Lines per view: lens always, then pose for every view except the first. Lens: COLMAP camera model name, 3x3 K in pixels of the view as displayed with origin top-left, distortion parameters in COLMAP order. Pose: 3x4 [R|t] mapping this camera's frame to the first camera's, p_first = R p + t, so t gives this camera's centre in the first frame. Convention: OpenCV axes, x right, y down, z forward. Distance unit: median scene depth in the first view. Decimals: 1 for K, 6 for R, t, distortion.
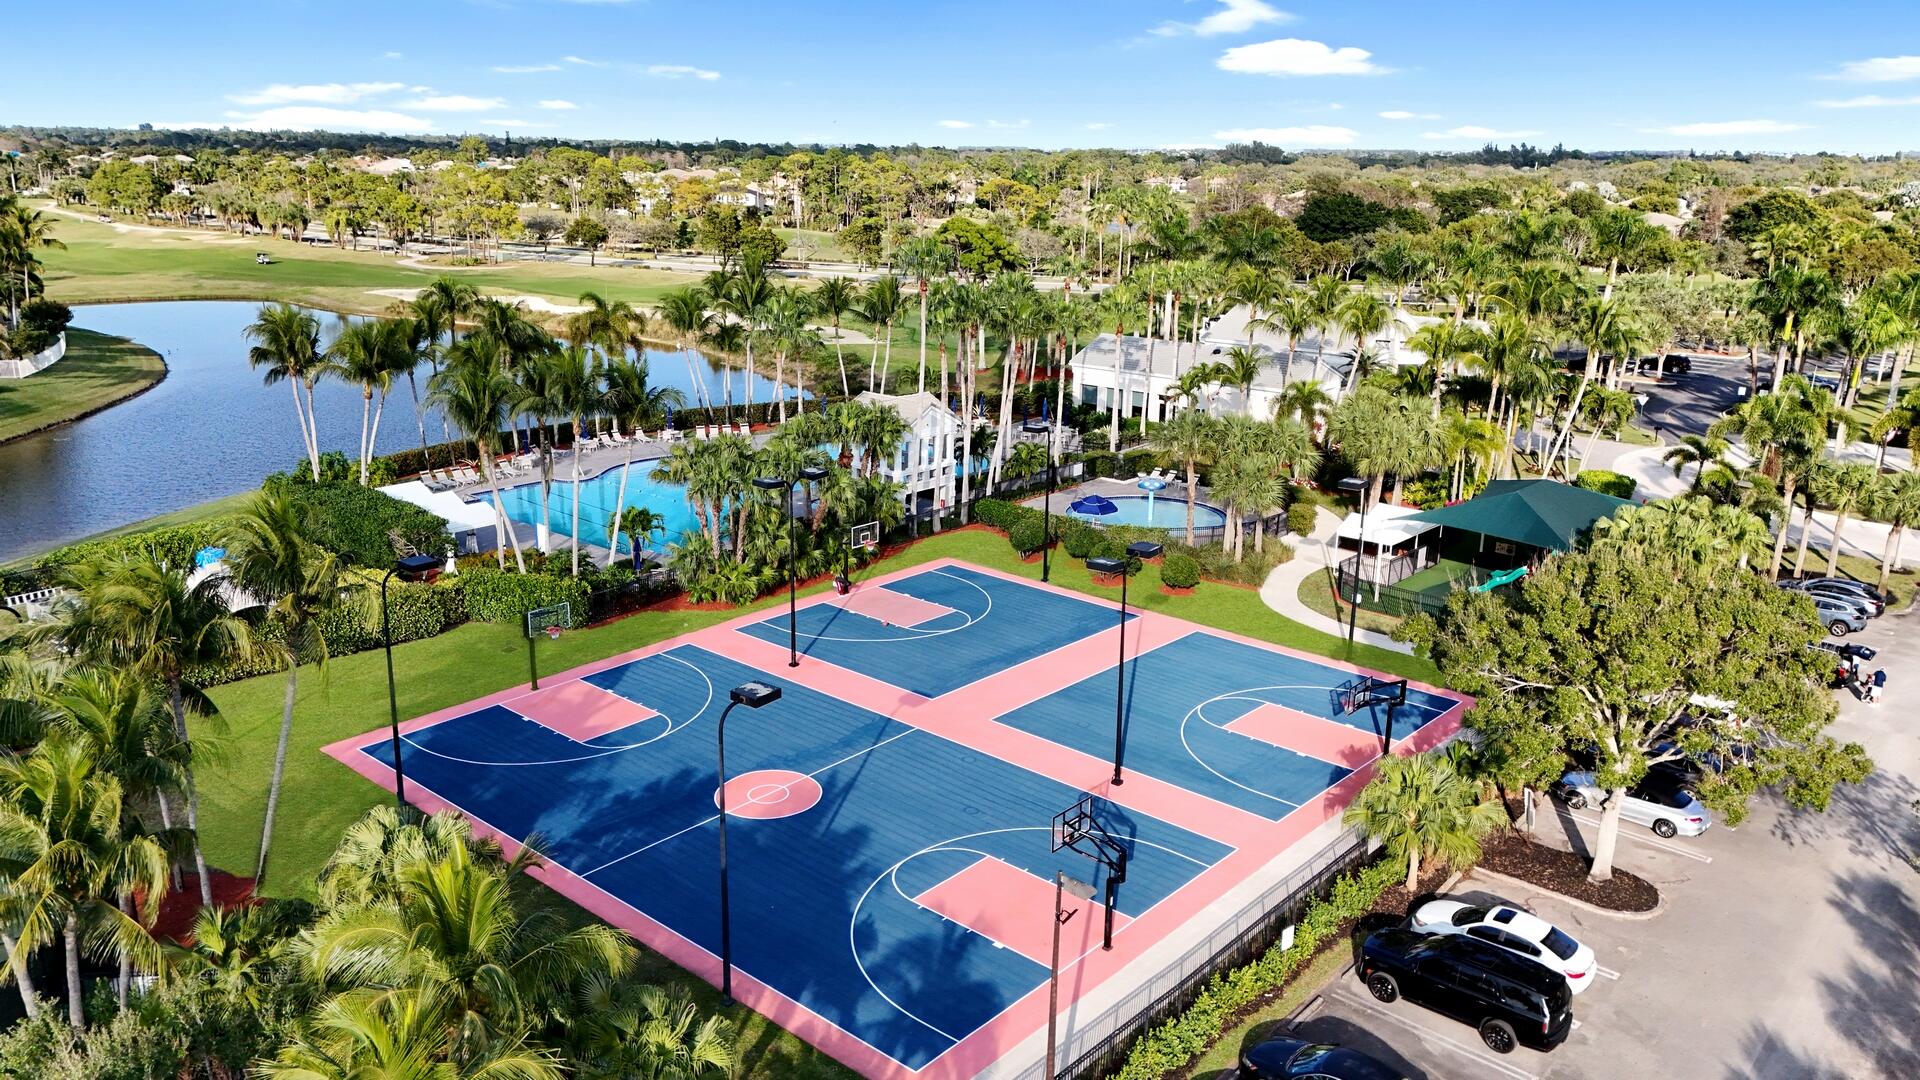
lens RADIAL K [[1383.9, 0, 963.4], [0, 1383.9, 545.1], [0, 0, 1]] dist [0.039709, -0.023374]
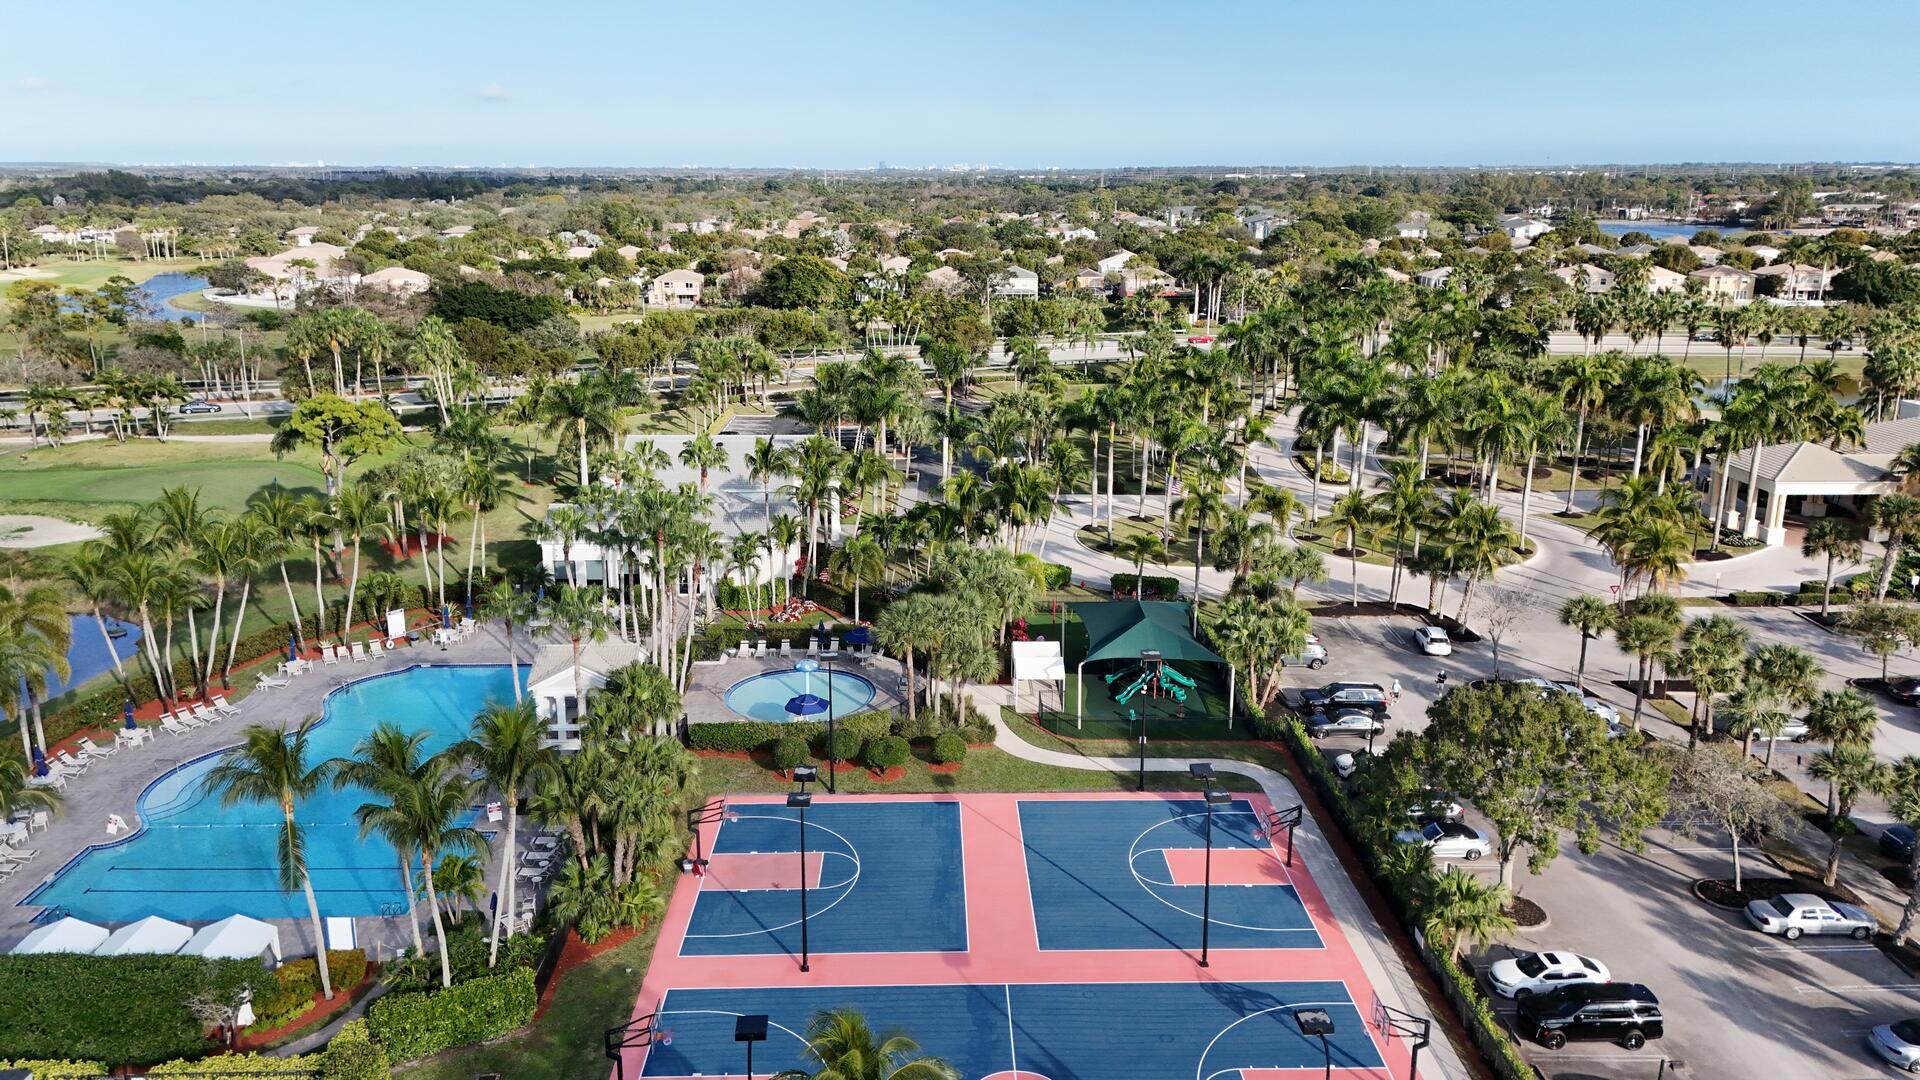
lens RADIAL K [[1383.9, 0, 963.5], [0, 1383.9, 529.9], [0, 0, 1]] dist [0.039709, -0.023374]
pose [[0.743953, -0.177364, 0.644264, -0.558391], [0.197867, 0.979365, 0.041132, -0.211759], [-0.638265, 0.096878, 0.763697, 0.146133]]
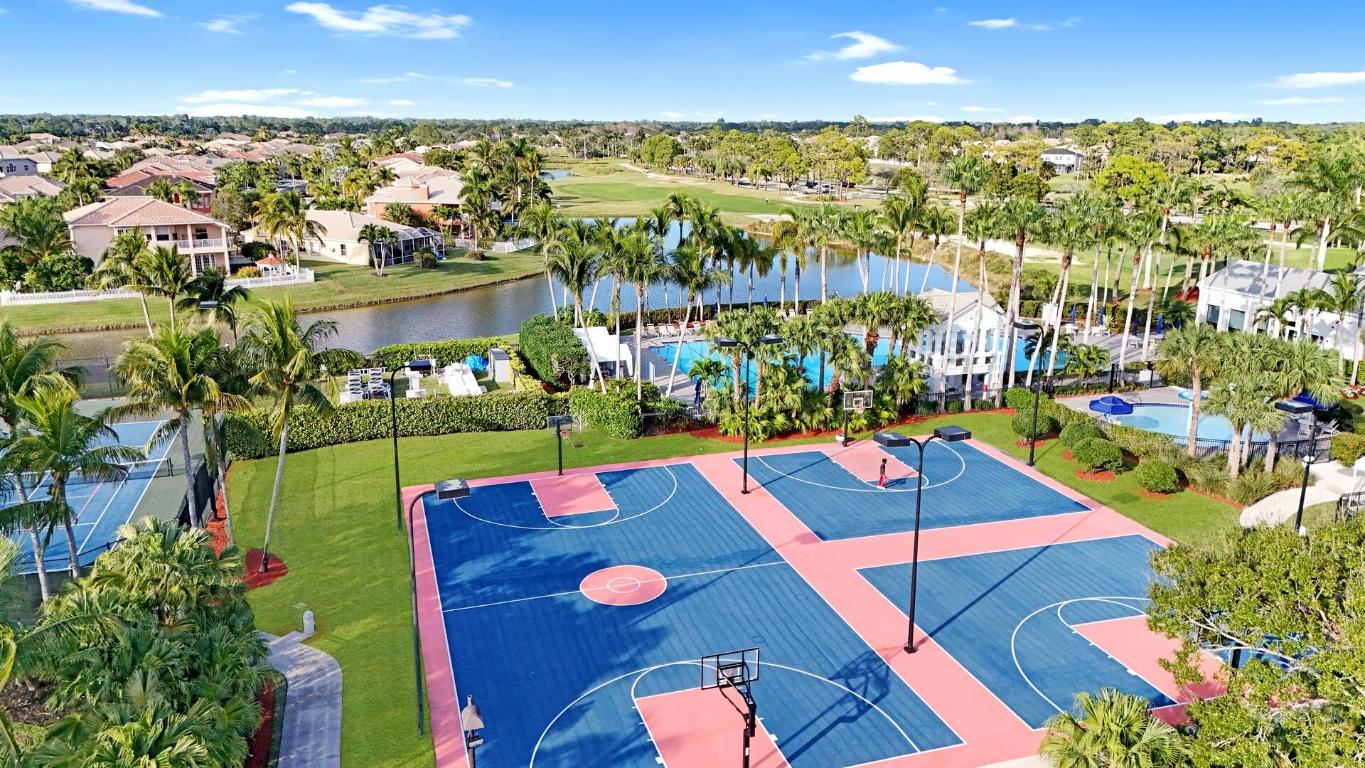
lens RADIAL K [[983.9, 0, 676.6], [0, 983.9, 380.7], [0, 0, 1]] dist [0.039709, -0.023374]
pose [[0.850412, 0.120208, -0.512201, 0.241411], [-0.134731, 0.990843, 0.008845, -0.011149], [0.508574, 0.061487, 0.858820, 0.190288]]
